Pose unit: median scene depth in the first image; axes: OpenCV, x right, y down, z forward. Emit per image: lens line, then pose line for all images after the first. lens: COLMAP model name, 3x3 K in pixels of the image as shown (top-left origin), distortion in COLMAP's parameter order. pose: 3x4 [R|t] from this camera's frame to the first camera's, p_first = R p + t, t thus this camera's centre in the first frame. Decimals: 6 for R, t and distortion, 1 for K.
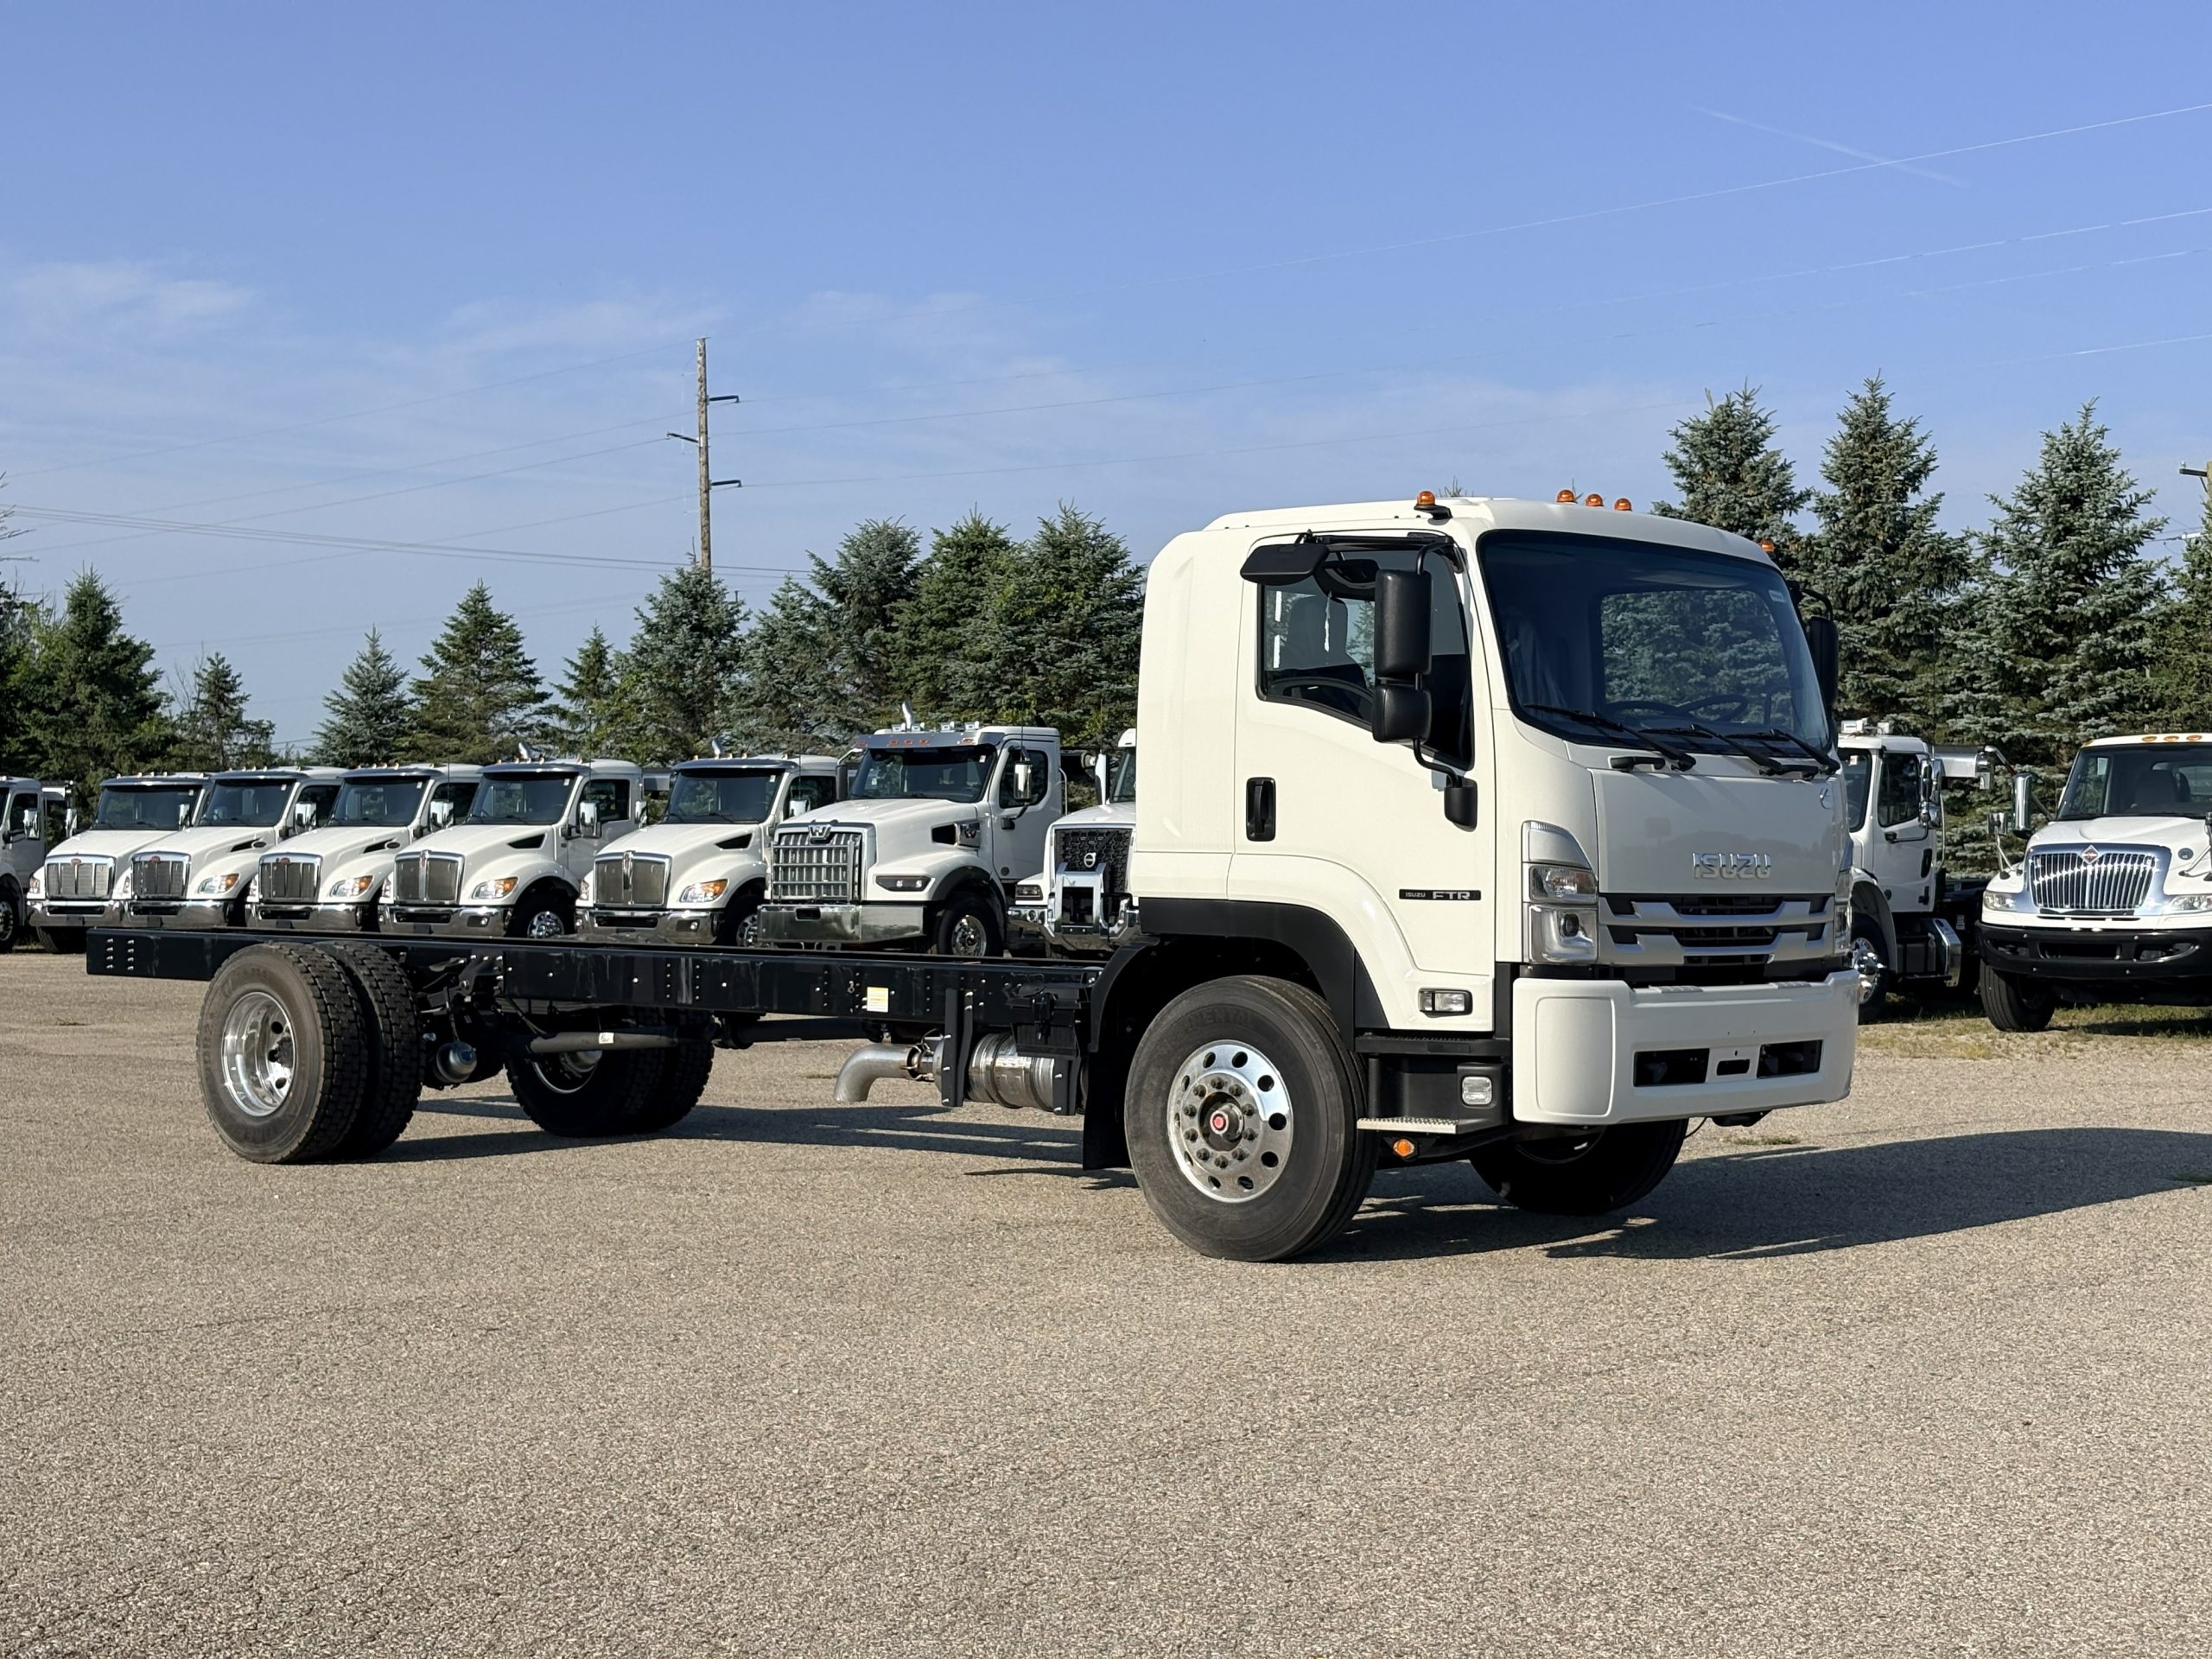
lens RADIAL K [[3643.8, 0, 1016.7], [0, 3643.8, 839.6], [0, 0, 1]] dist [0.217585, -0.970314]
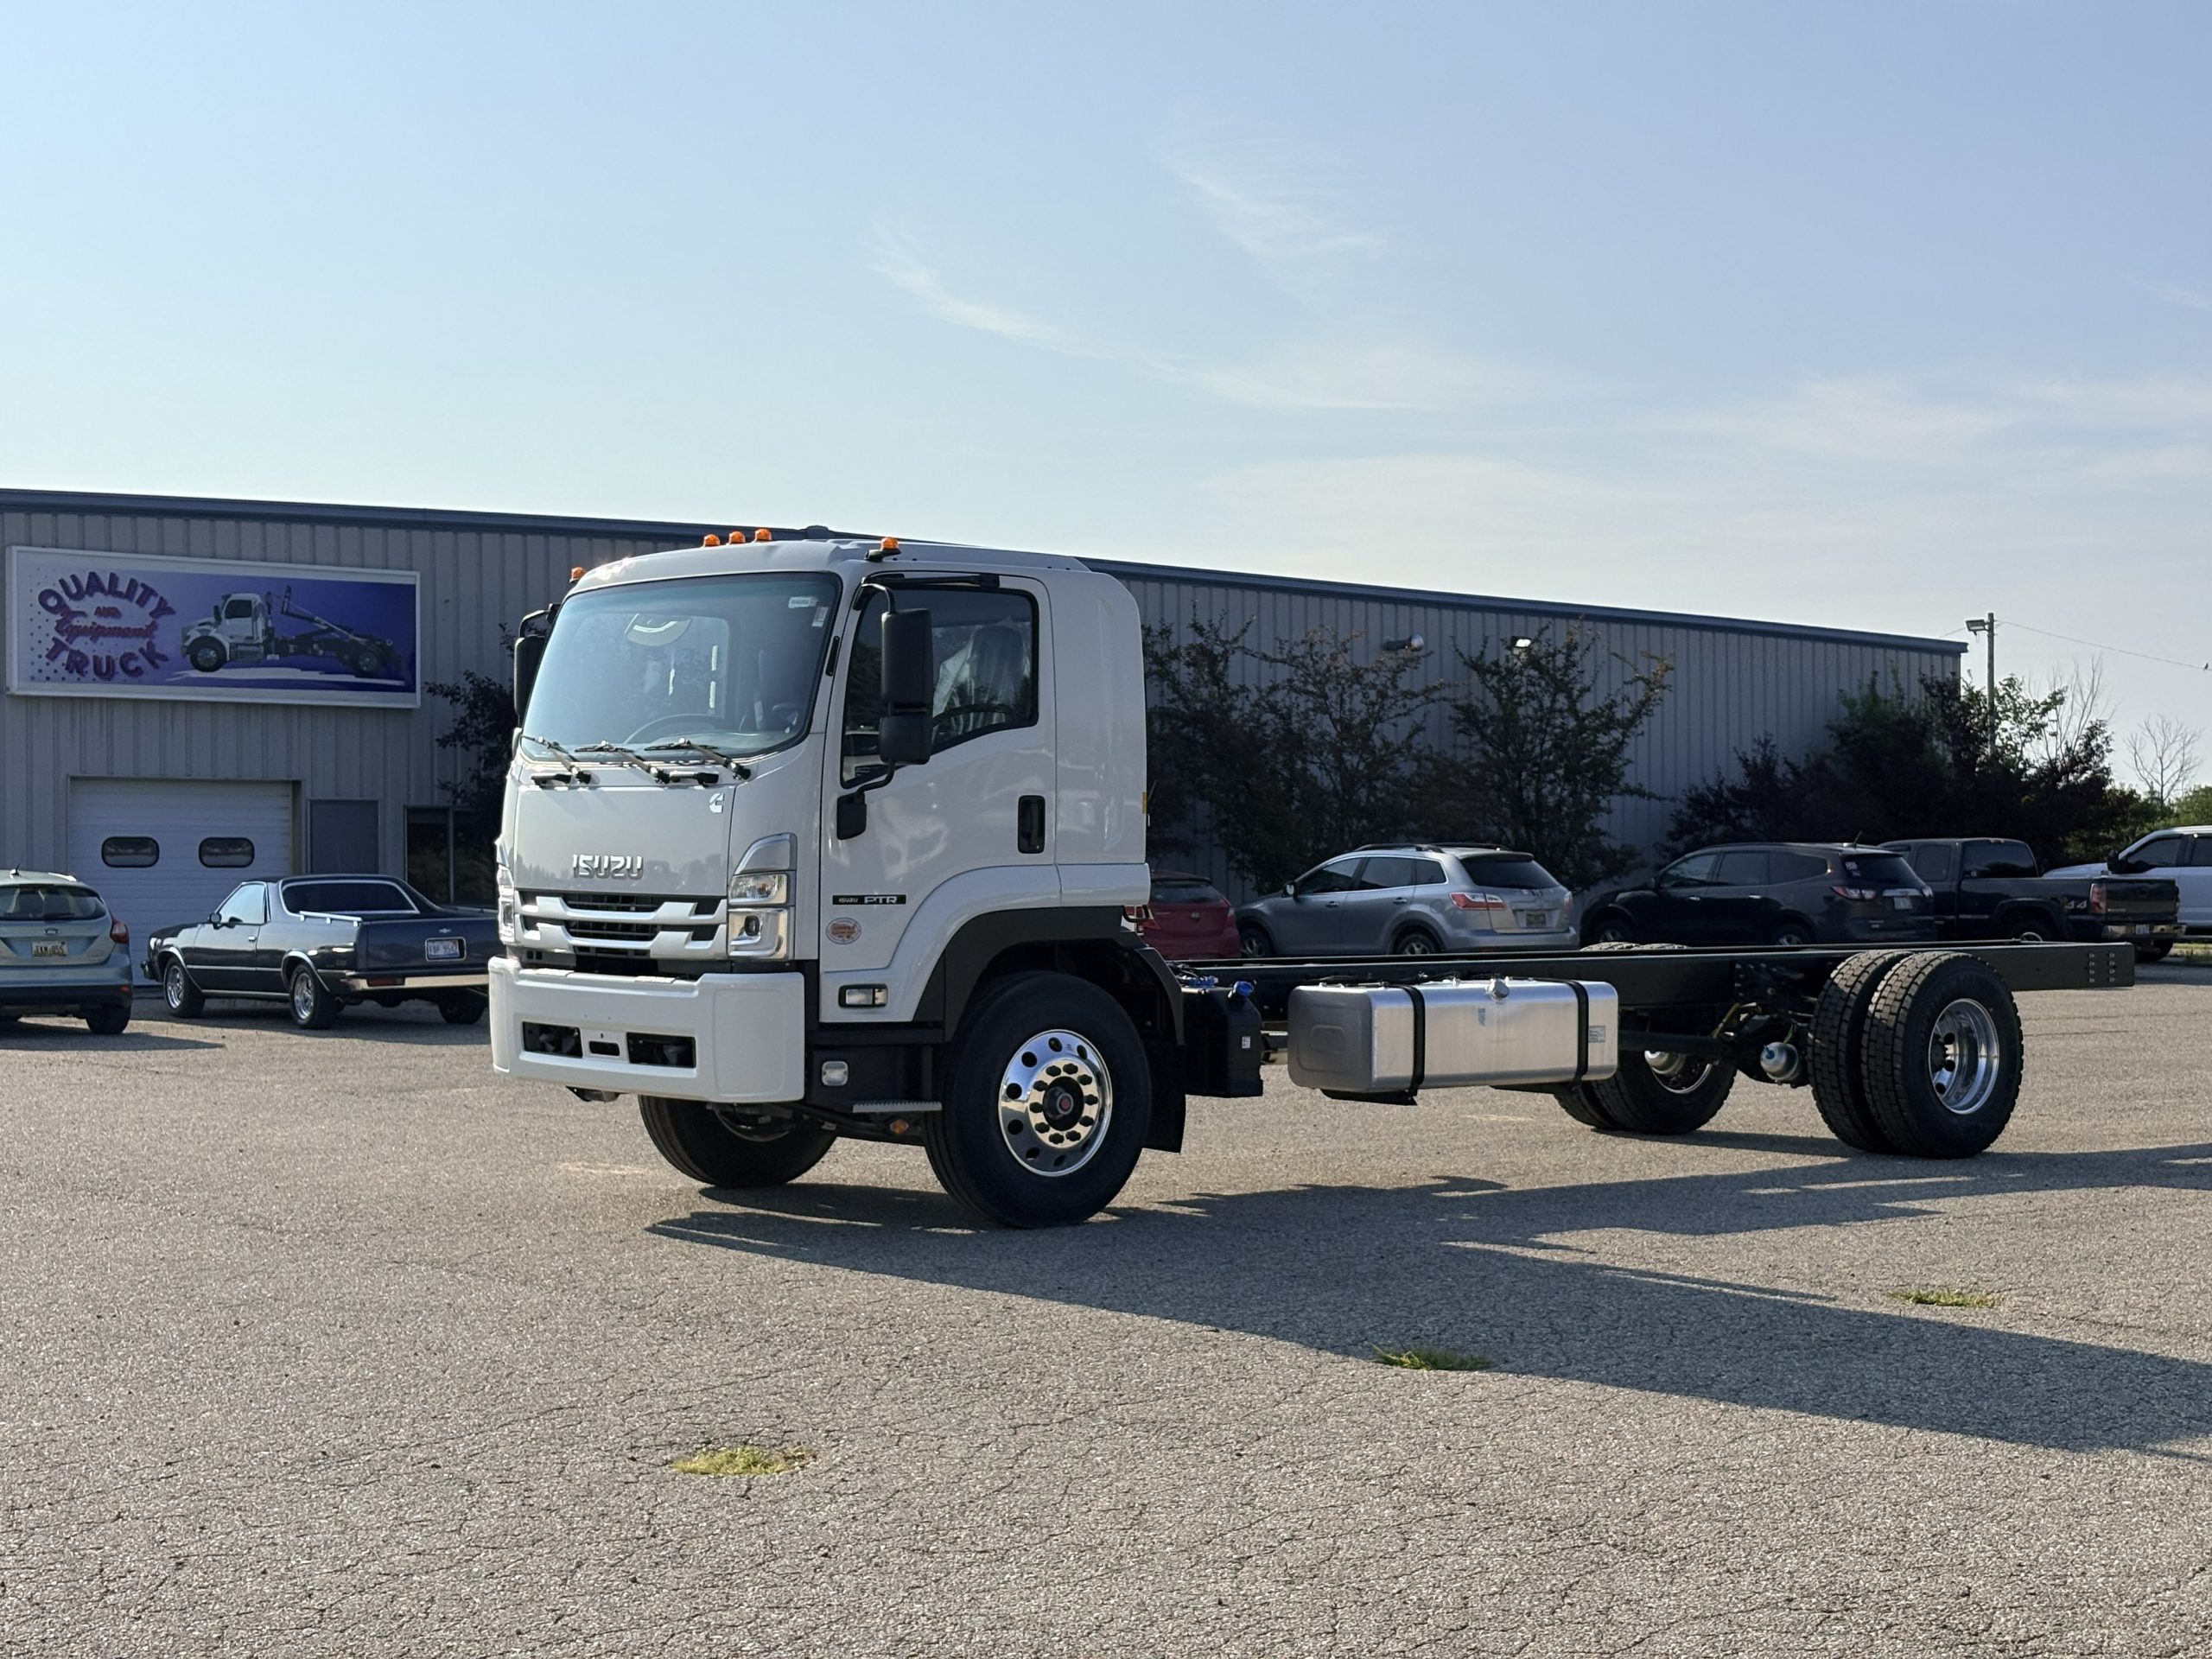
lens RADIAL K [[3600.6, 0, 1020.0], [0, 3600.6, 822.8], [0, 0, 1]] dist [0.173452, -0.801194]
pose [[-0.158853, -0.012042, -0.987229, 0.577763], [-0.008494, 0.999905, -0.010830, 0.002266], [0.987266, 0.006665, -0.158940, 0.600010]]
